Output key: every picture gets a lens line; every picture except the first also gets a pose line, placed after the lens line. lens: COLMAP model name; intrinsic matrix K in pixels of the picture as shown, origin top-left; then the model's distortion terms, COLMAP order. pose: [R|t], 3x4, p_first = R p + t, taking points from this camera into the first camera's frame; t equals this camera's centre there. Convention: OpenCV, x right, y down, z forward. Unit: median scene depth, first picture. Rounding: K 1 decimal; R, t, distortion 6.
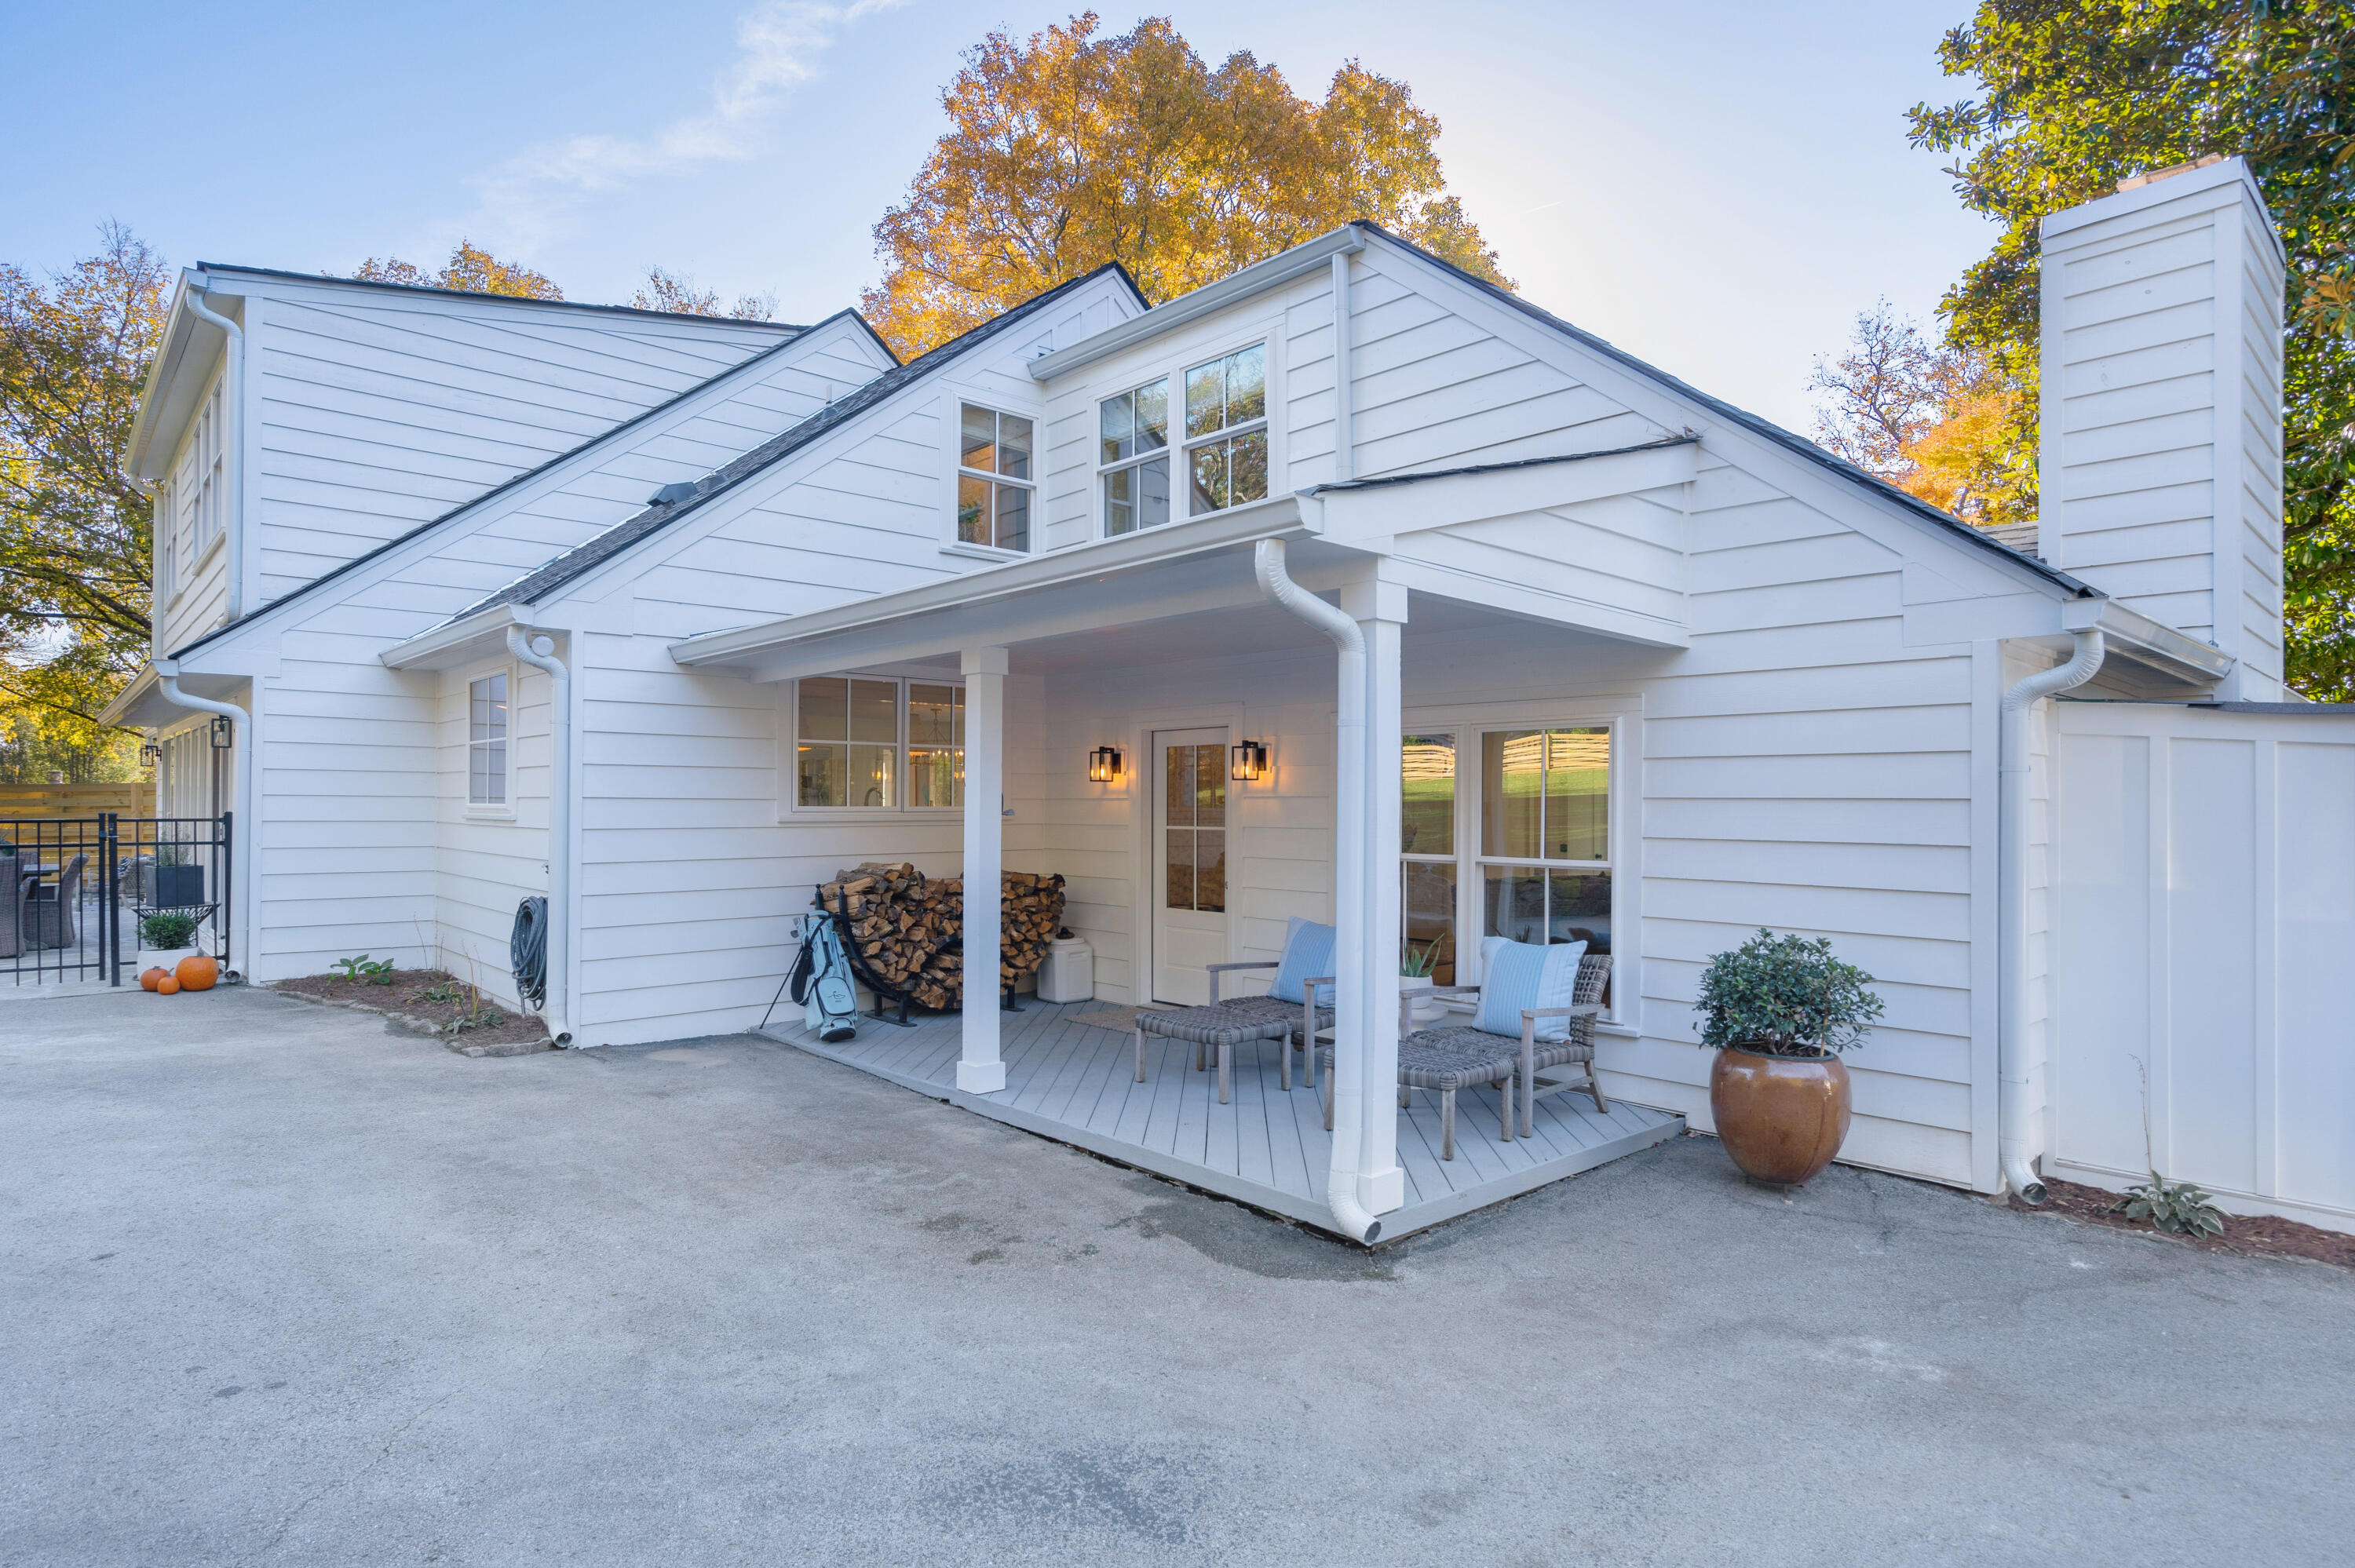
lens RADIAL K [[1247.8, 0, 1177.5], [0, 1247.8, 784.0], [0, 0, 1]] dist [0.004652, 0.001101]
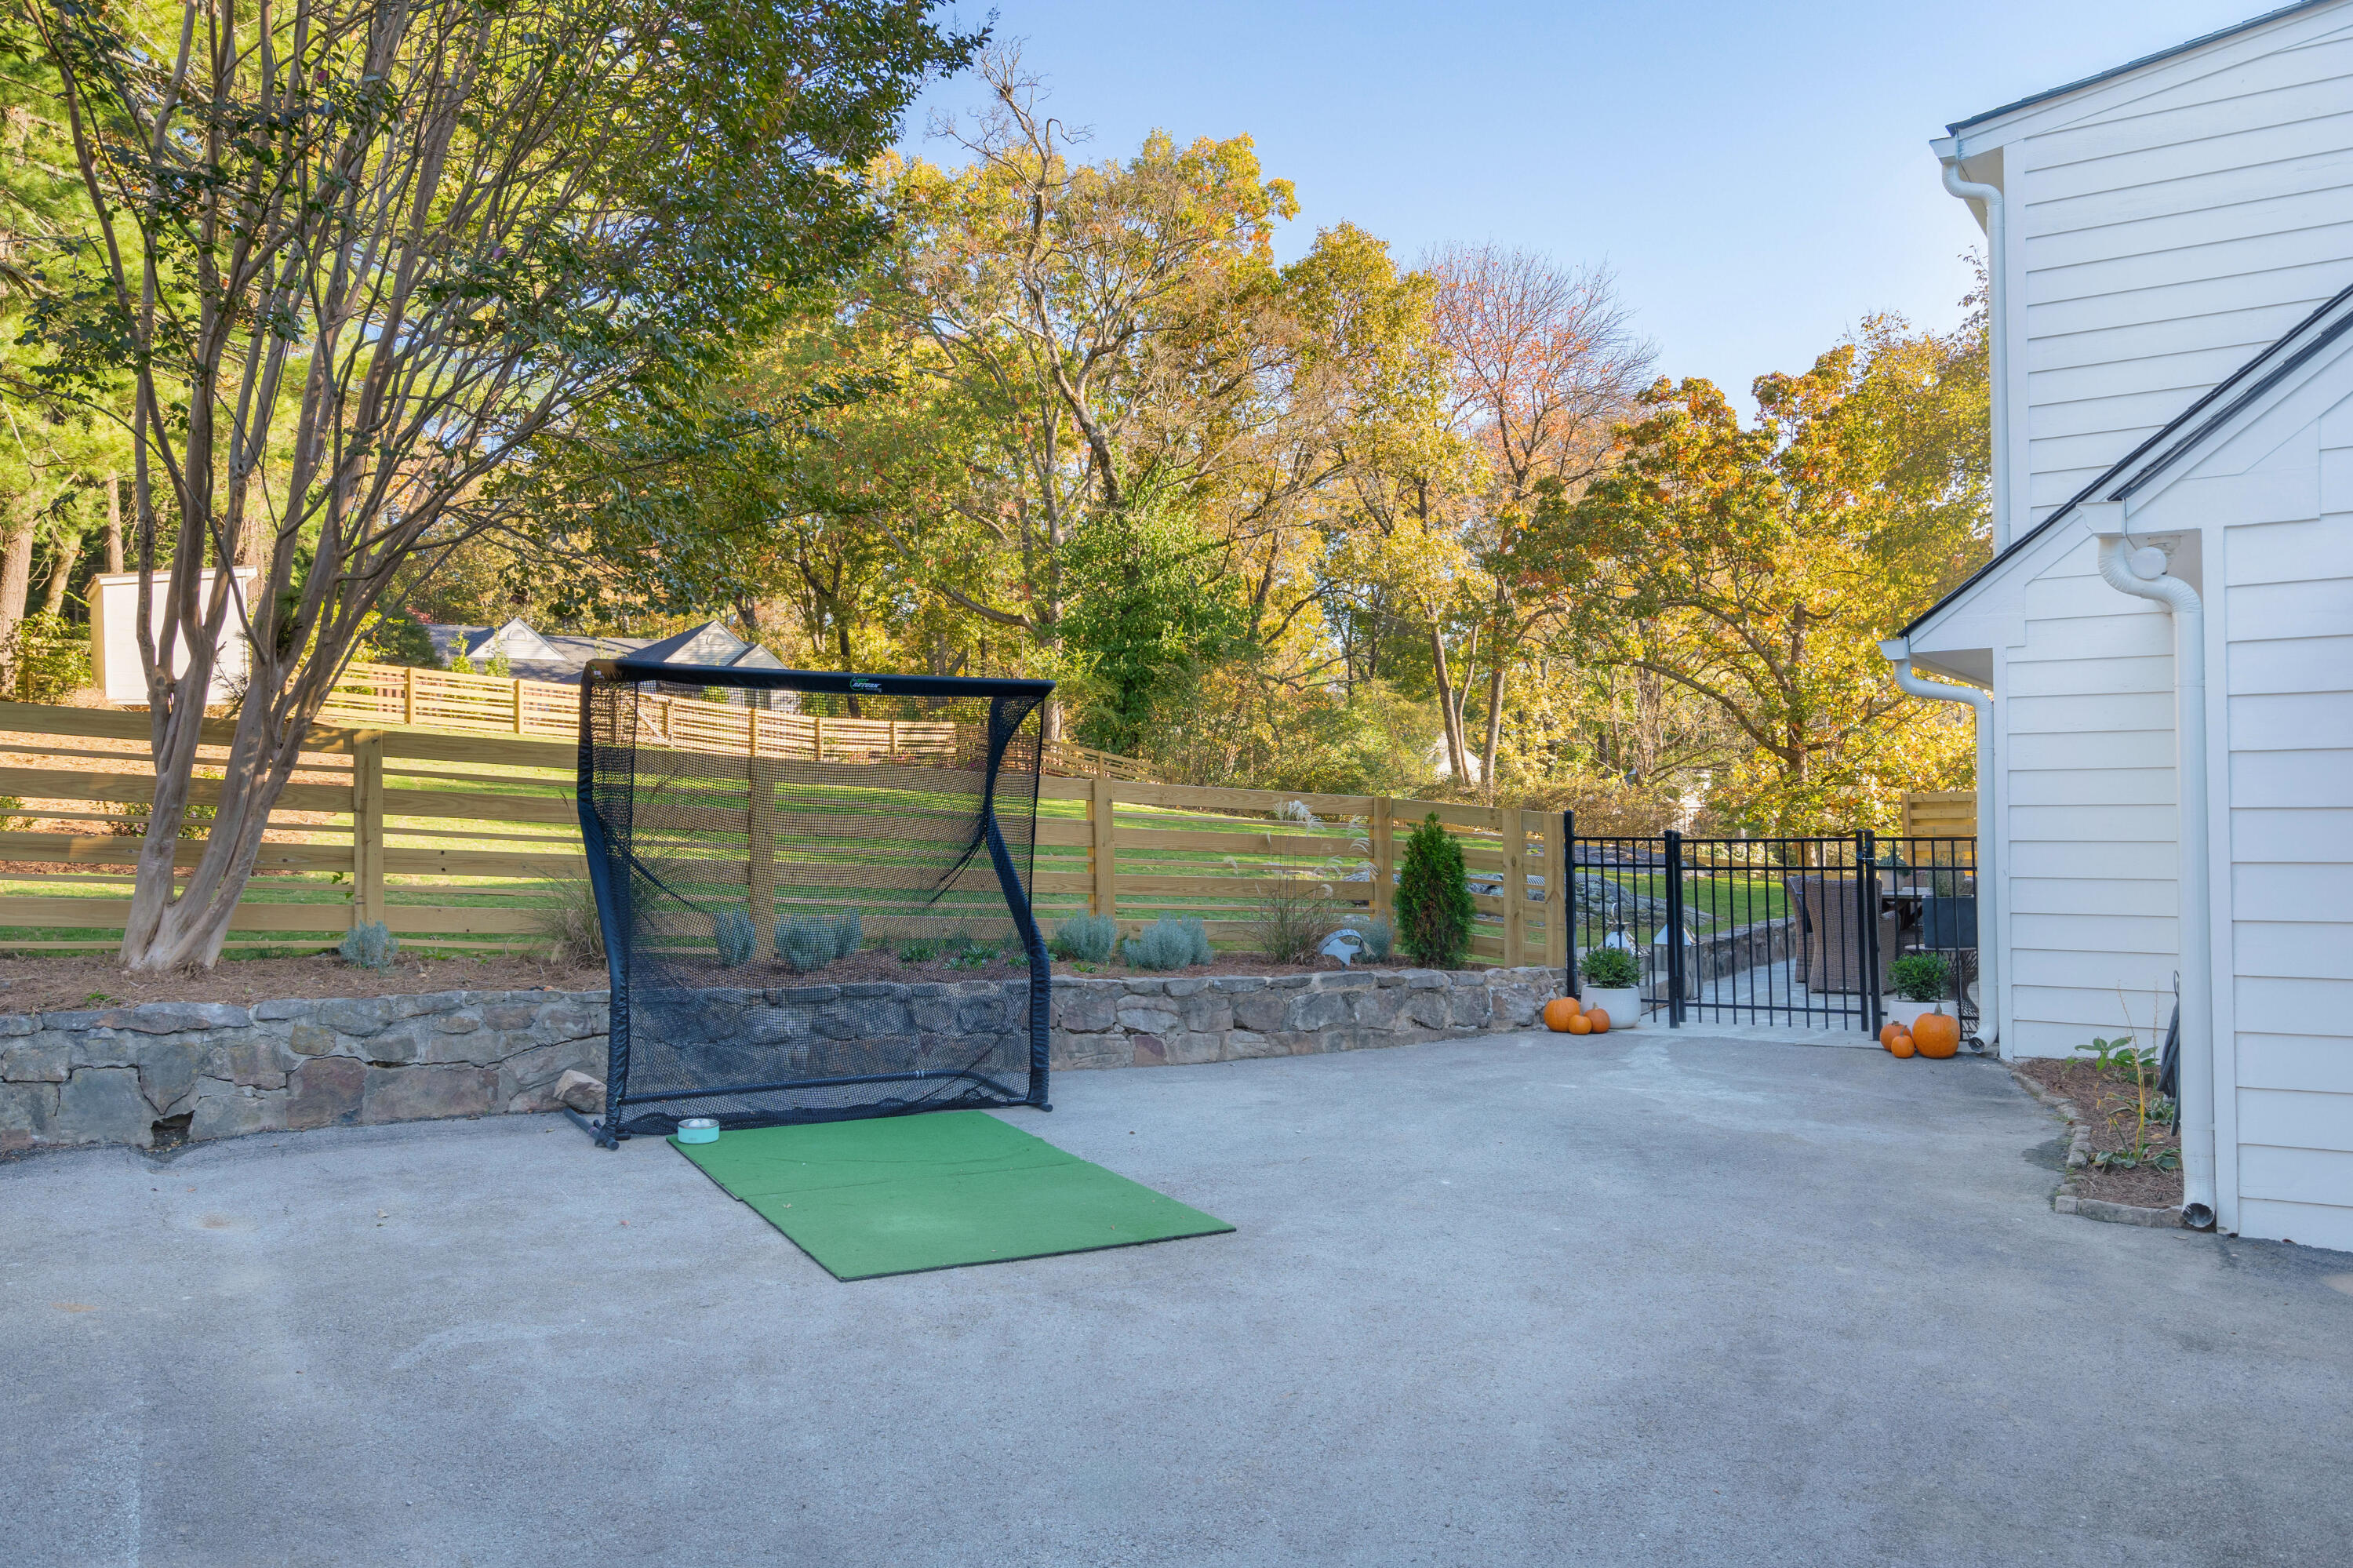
lens RADIAL K [[1785.1, 0, 1176.5], [0, 1785.1, 784.0], [0, 0, 1]] dist [-0.001927, 0.002403]
pose [[0.254483, -0.022915, -0.966806, 0.270458], [0.027932, 0.999476, -0.016337, -0.001589], [0.966674, -0.022847, 0.254990, 0.394087]]
